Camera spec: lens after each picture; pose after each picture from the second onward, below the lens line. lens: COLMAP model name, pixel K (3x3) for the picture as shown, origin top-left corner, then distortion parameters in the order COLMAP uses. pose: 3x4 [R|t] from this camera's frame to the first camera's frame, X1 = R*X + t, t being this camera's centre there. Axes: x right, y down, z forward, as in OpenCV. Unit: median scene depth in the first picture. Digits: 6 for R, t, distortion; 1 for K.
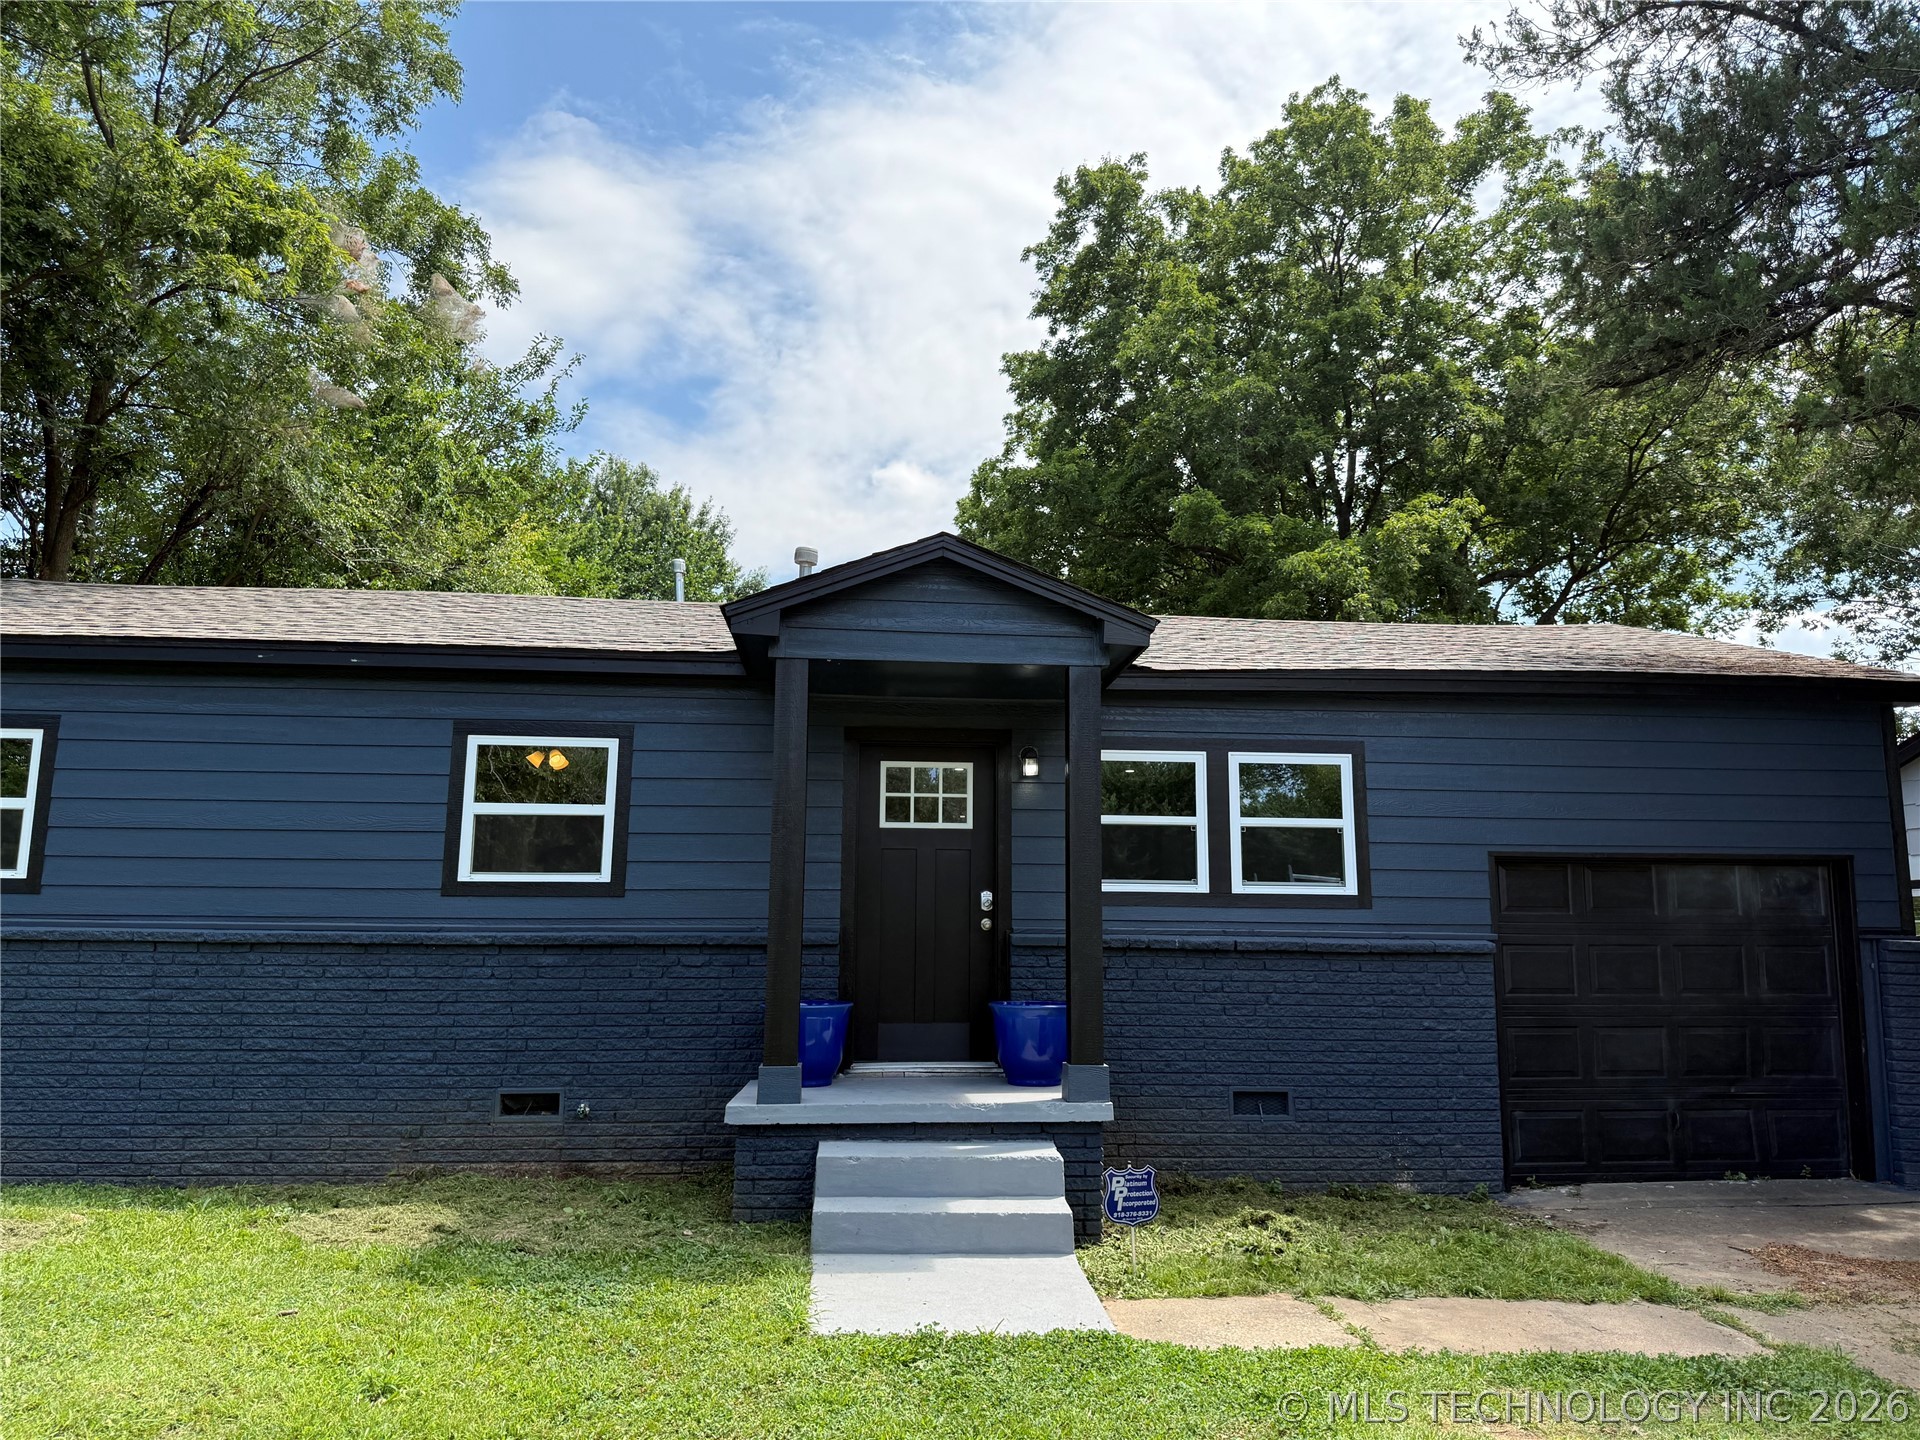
lens RADIAL K [[1354.0, 0, 954.7], [0, 1354.0, 720.9], [0, 0, 1]] dist [0.055715, -0.074089]
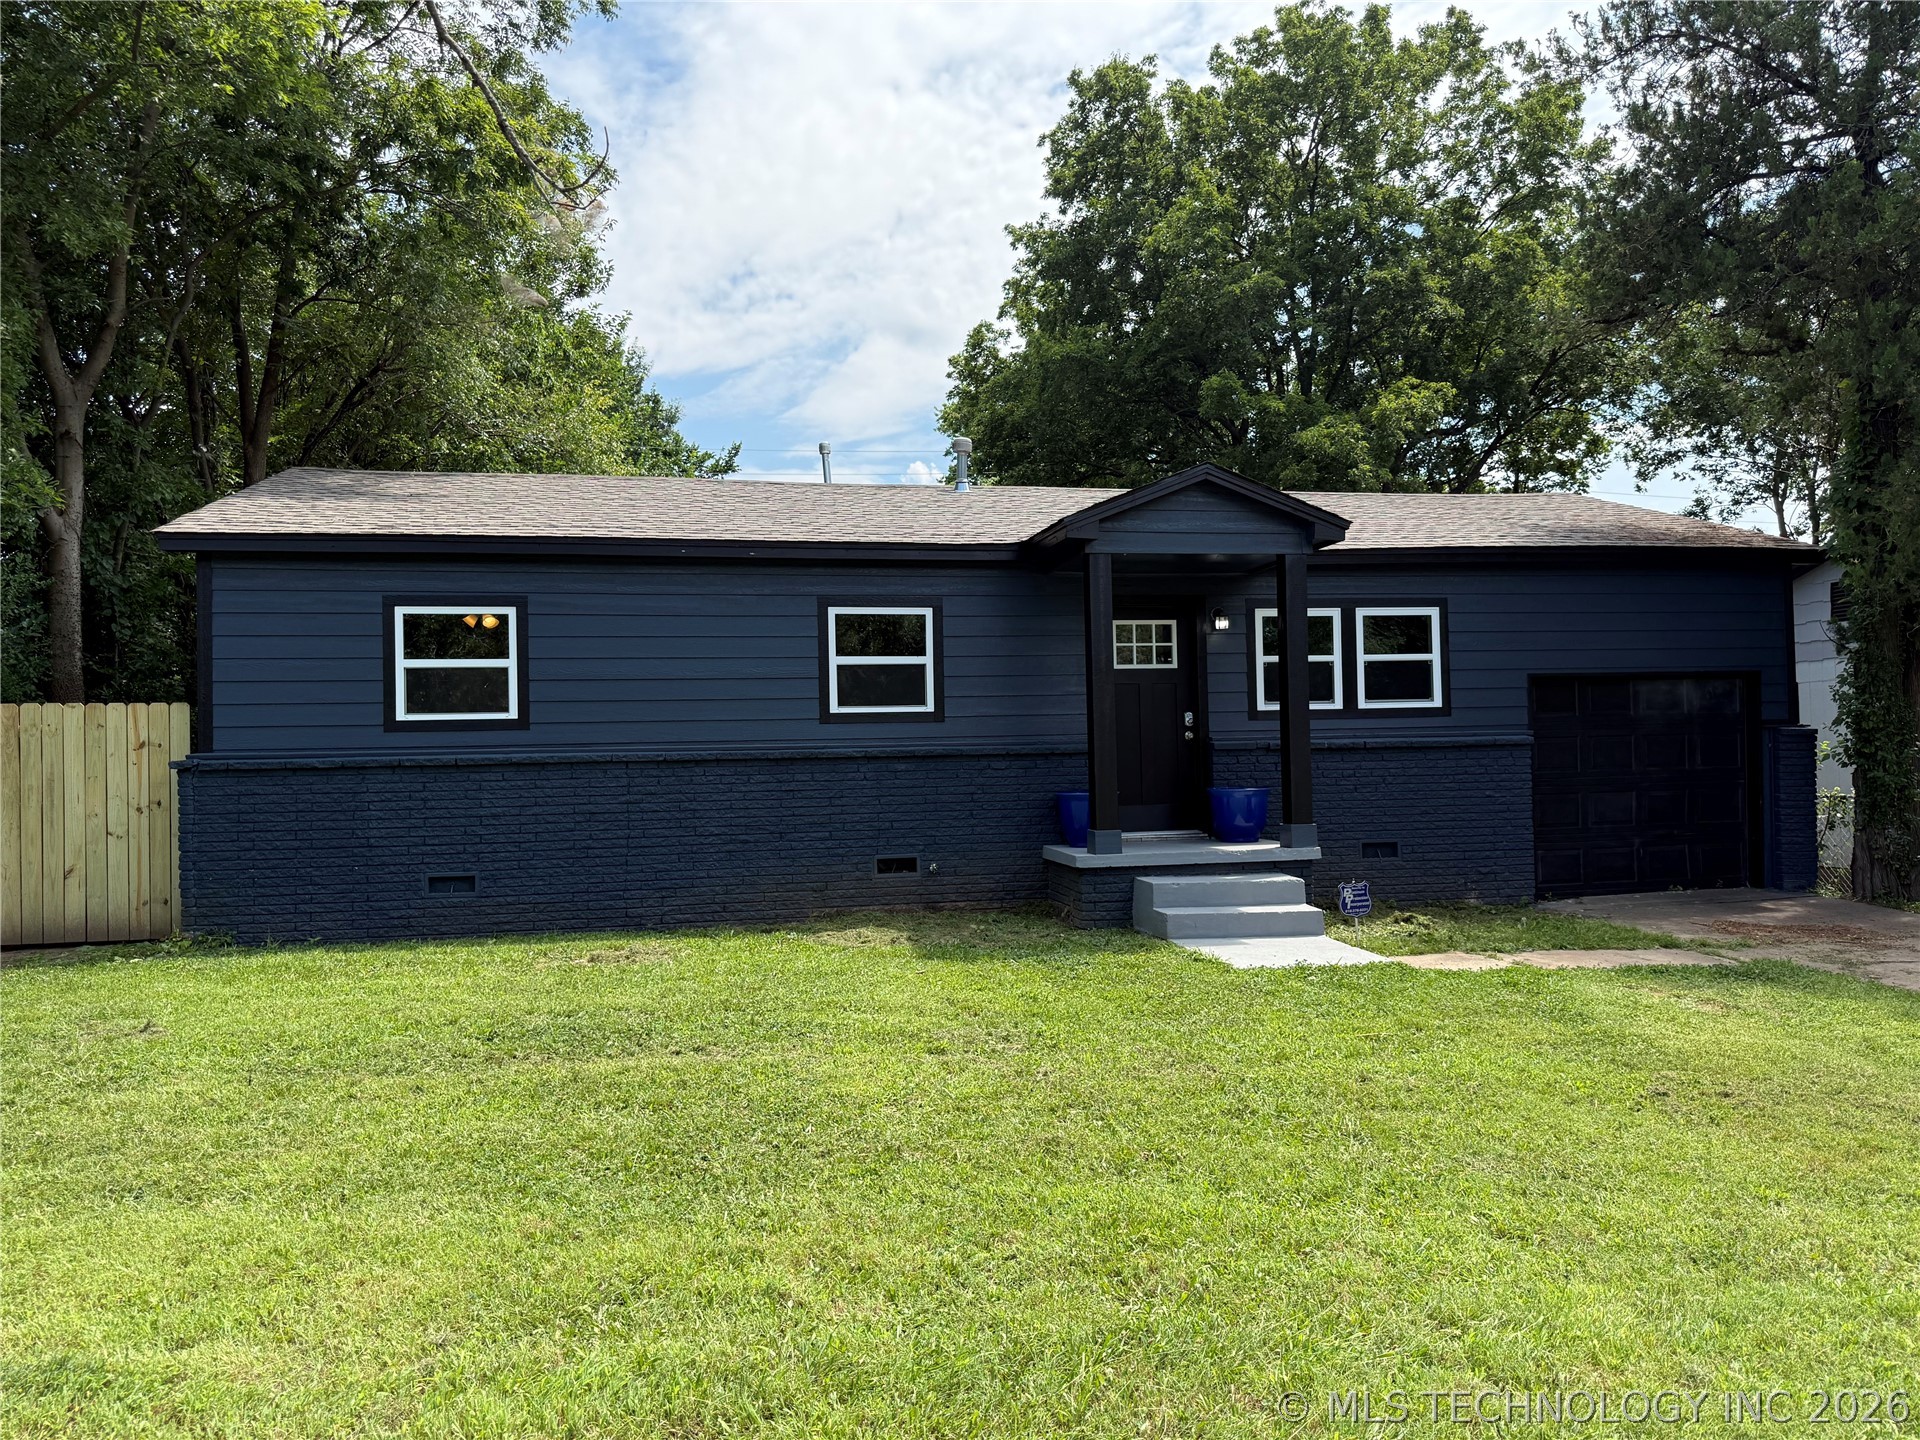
lens RADIAL K [[1354.0, 0, 950.4], [0, 1354.0, 717.8], [0, 0, 1]] dist [0.055715, -0.074089]
pose [[0.993143, -0.025295, 0.114138, -0.381507], [0.010257, 0.991400, 0.130462, -0.053064], [-0.116457, -0.128396, 0.984862, -0.351225]]
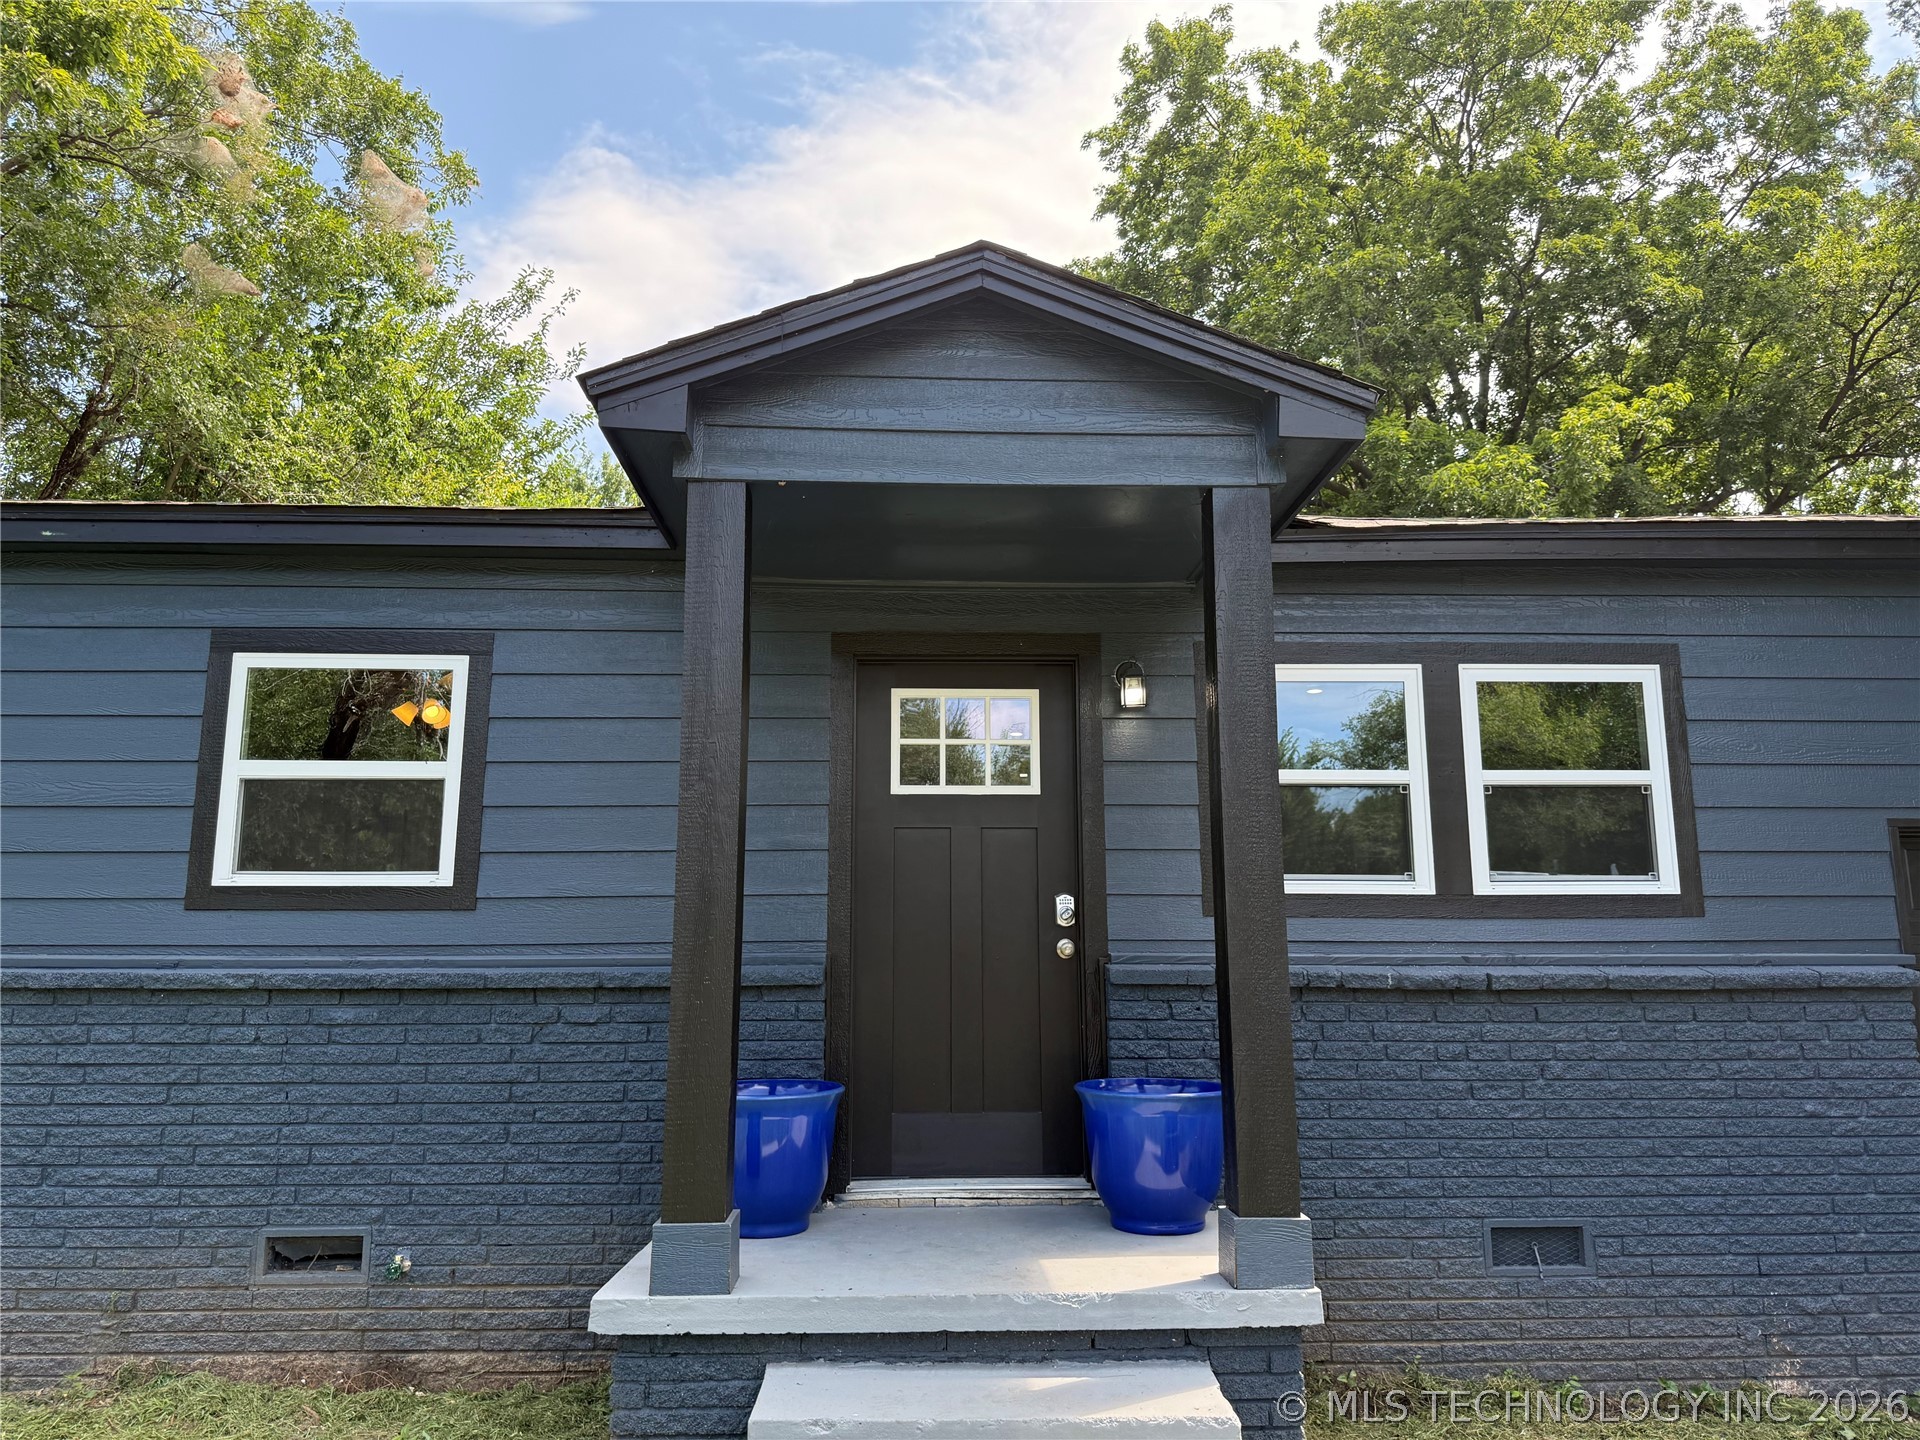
lens RADIAL K [[1354.0, 0, 945.6], [0, 1354.0, 742.1], [0, 0, 1]] dist [0.055715, -0.074089]
pose [[0.999173, -0.015668, -0.037529, -0.006515], [0.015454, 0.999863, -0.005988, 0.058947], [0.037617, 0.005403, 0.999278, 0.381737]]
